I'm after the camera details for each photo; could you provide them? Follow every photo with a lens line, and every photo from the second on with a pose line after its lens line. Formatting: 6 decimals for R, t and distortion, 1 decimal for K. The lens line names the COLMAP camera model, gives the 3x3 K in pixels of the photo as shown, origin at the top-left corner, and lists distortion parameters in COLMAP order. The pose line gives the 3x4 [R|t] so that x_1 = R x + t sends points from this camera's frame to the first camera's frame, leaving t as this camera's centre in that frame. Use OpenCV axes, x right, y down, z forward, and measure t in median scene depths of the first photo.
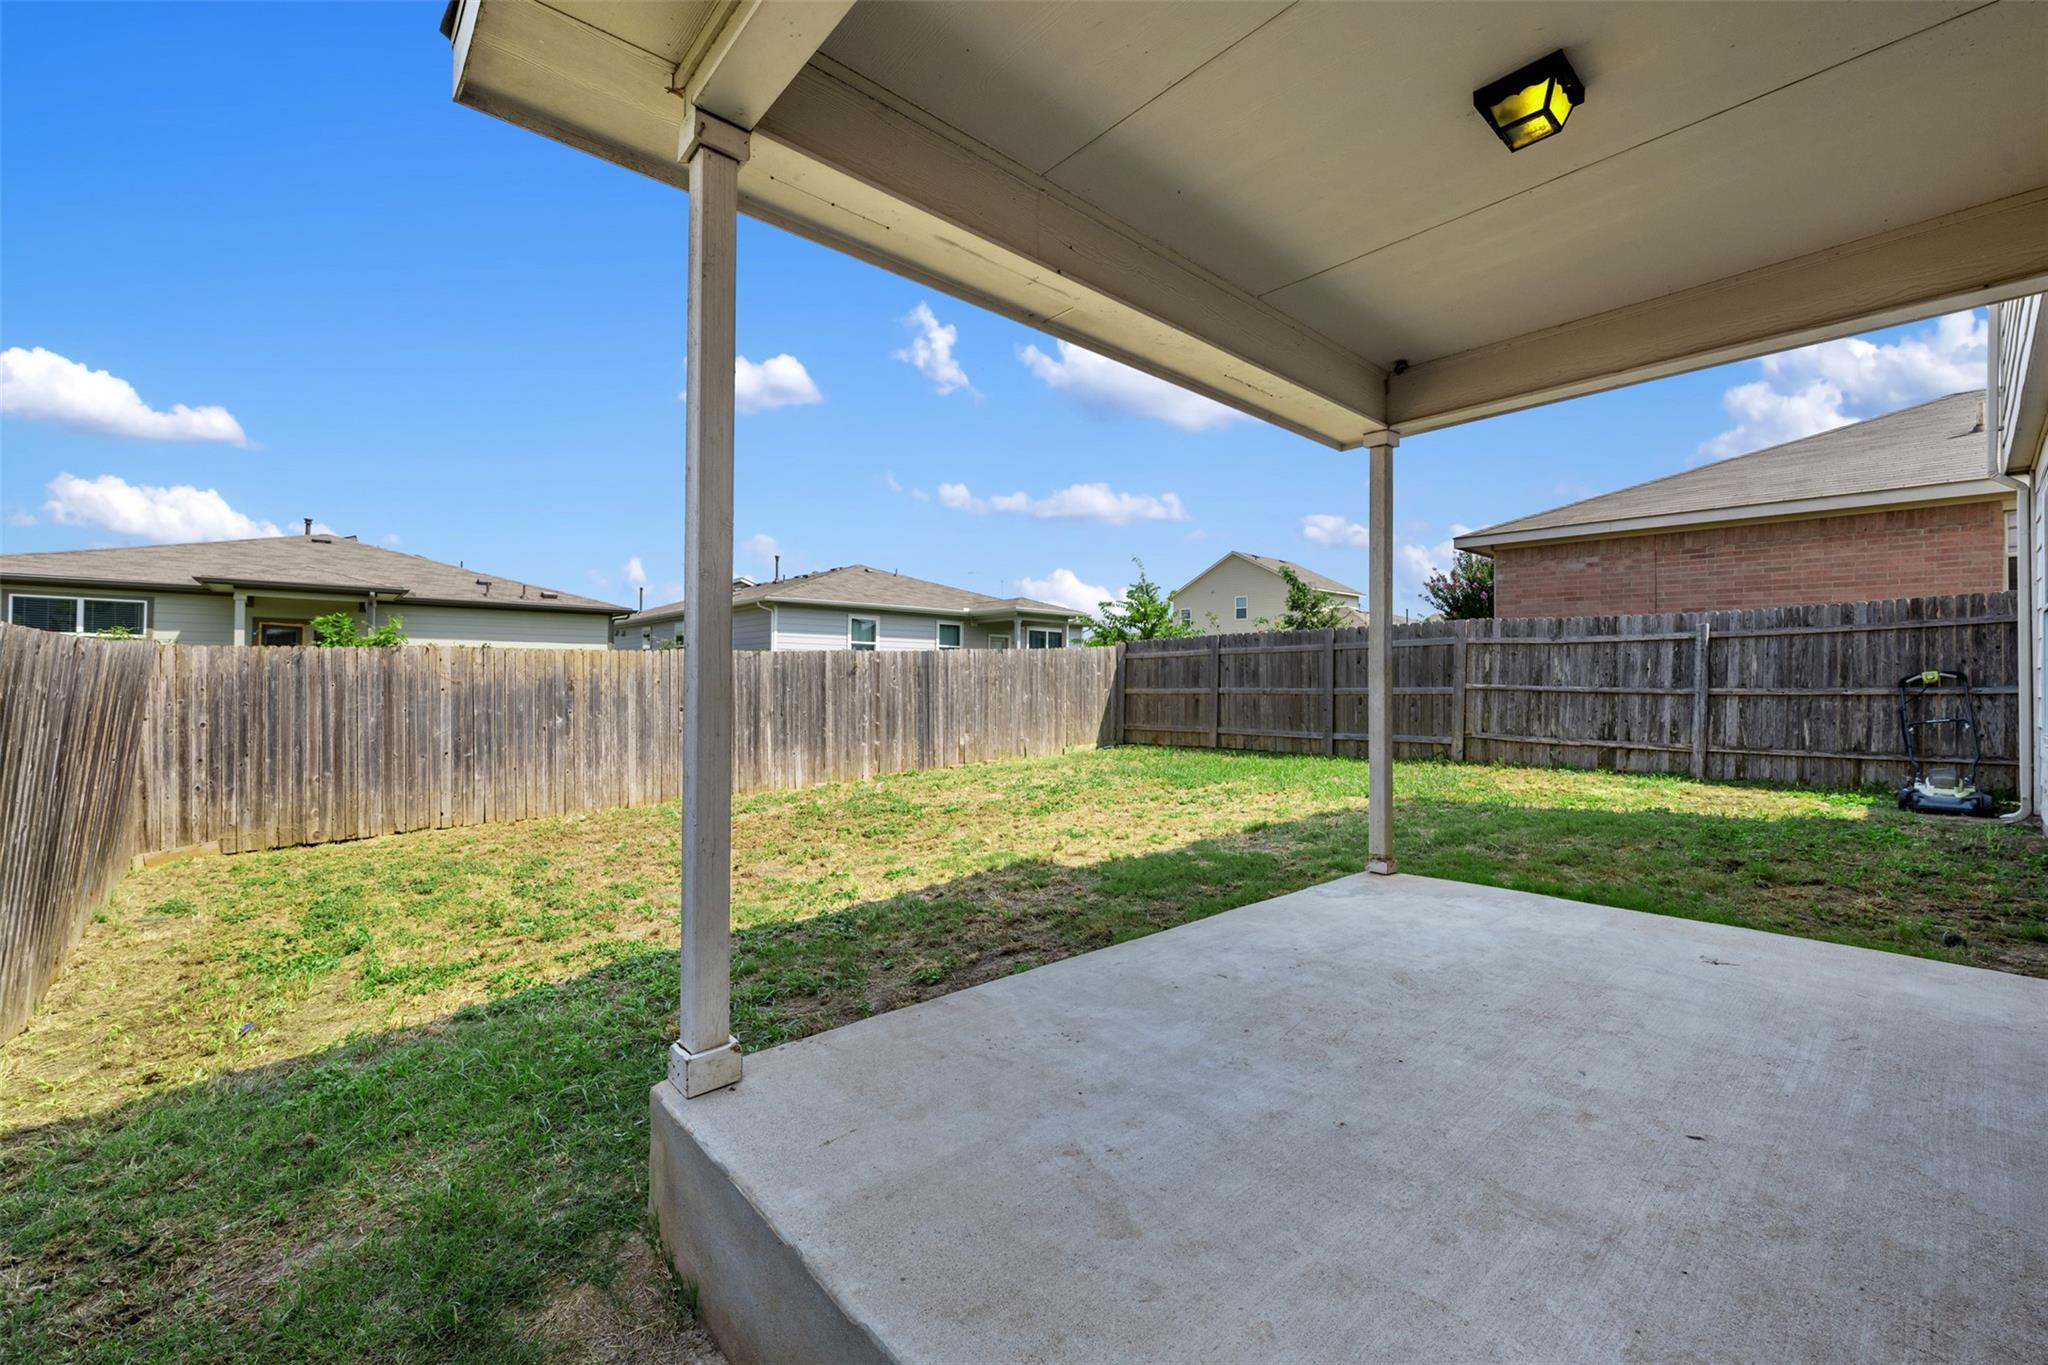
lens RADIAL K [[818.6, 0, 1028.9], [0, 818.6, 678.1], [0, 0, 1]] dist [-0.000530, -0.000073]
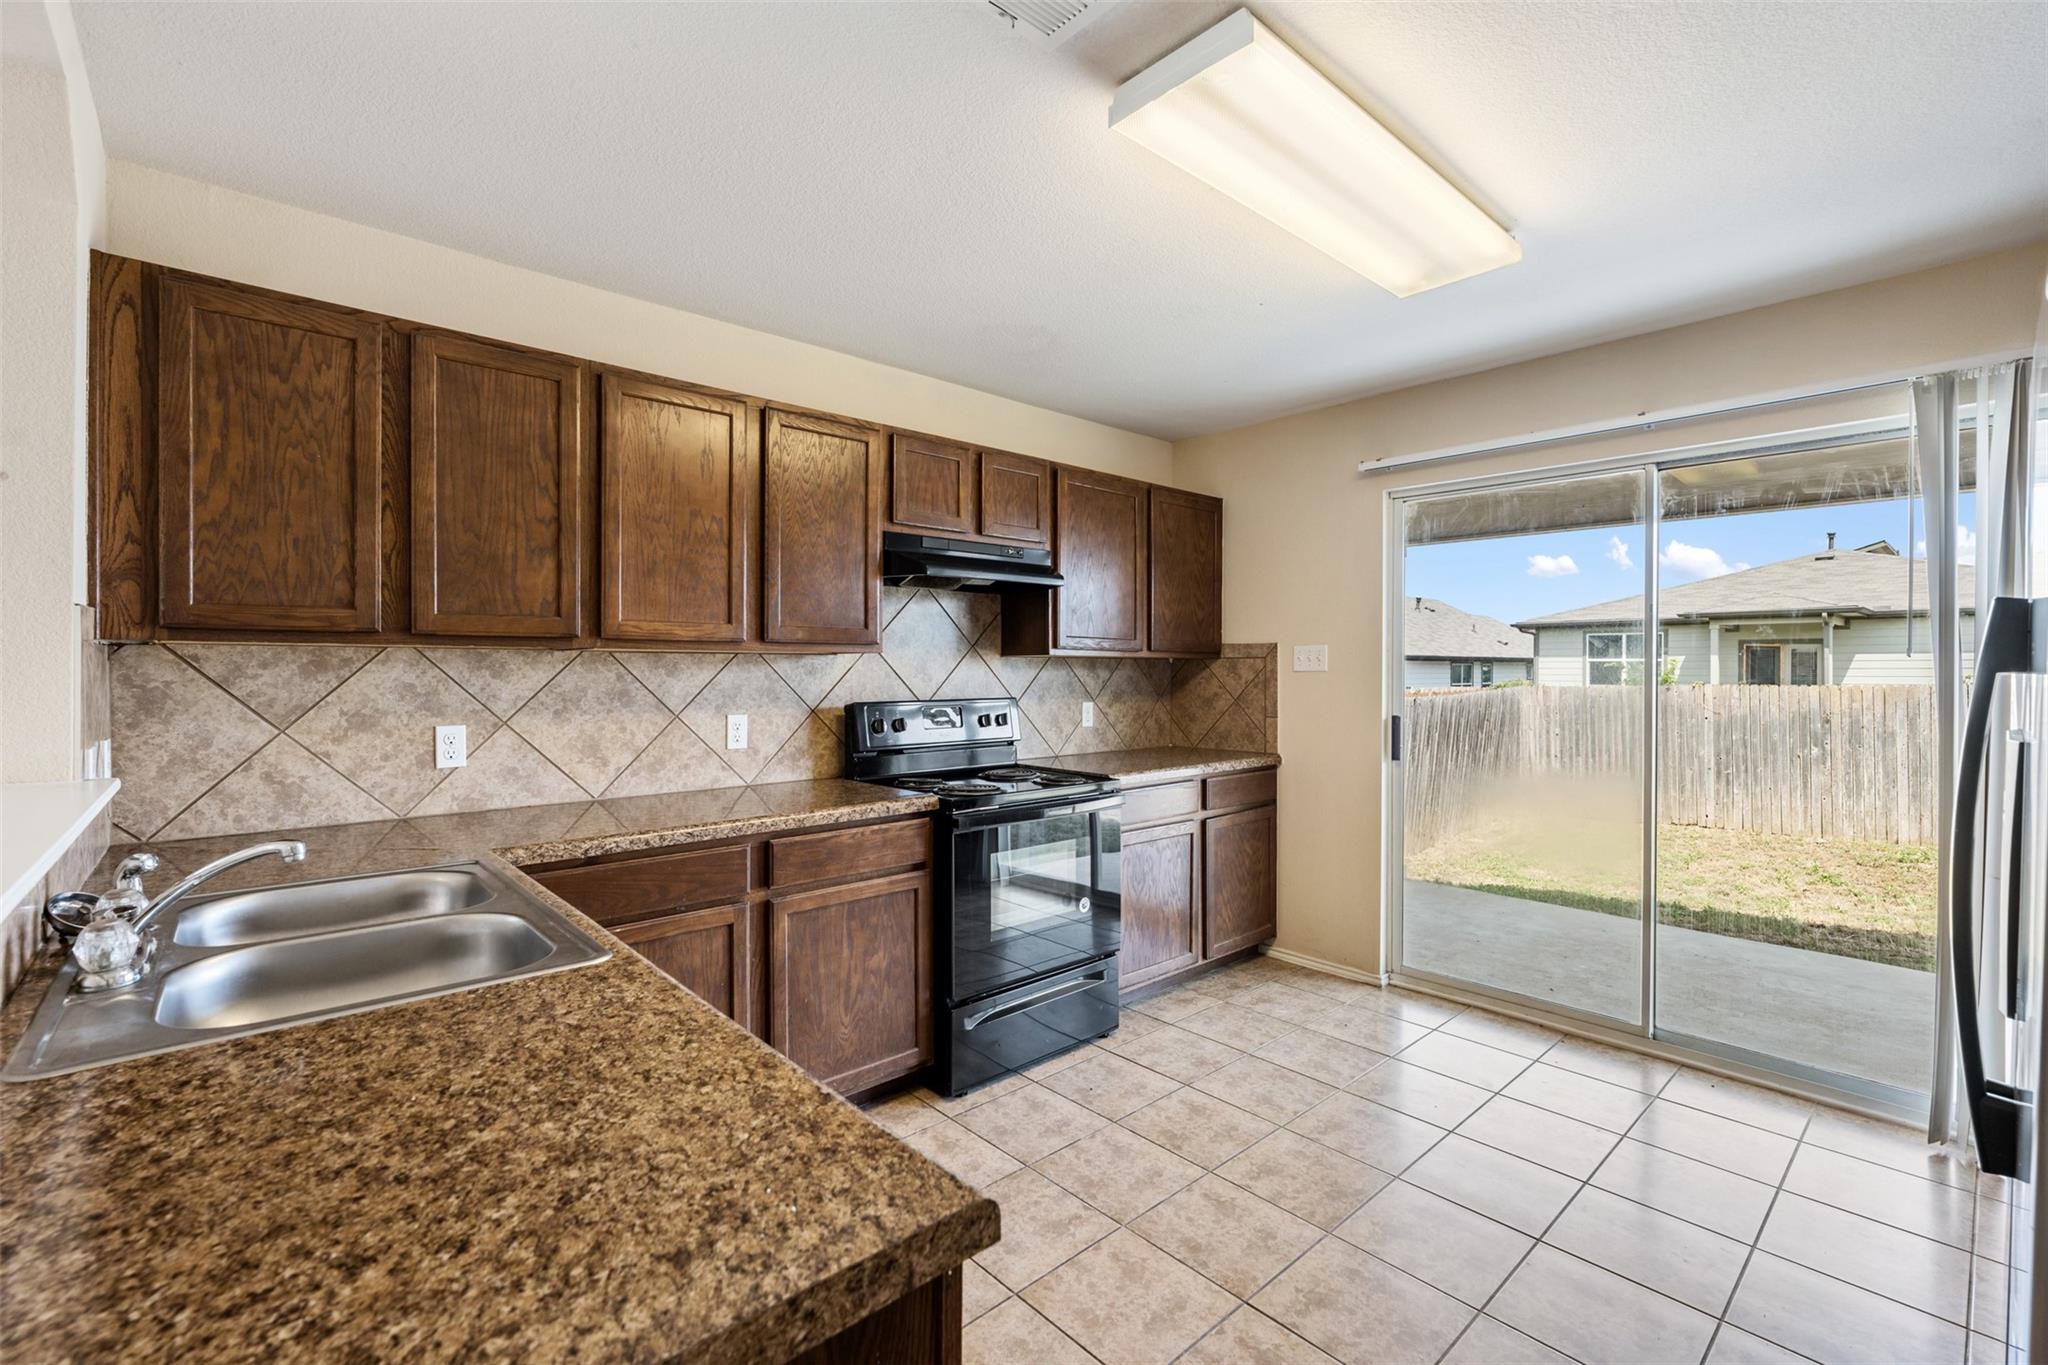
lens RADIAL K [[885.3, 0, 1027.5], [0, 885.3, 668.8], [0, 0, 1]] dist [-0.000583, -0.000173]
pose [[0.019265, -0.006761, -0.999792, 0.585939], [0.001585, 0.999976, -0.006732, -0.050637], [0.999813, -0.001455, 0.019275, -0.079926]]
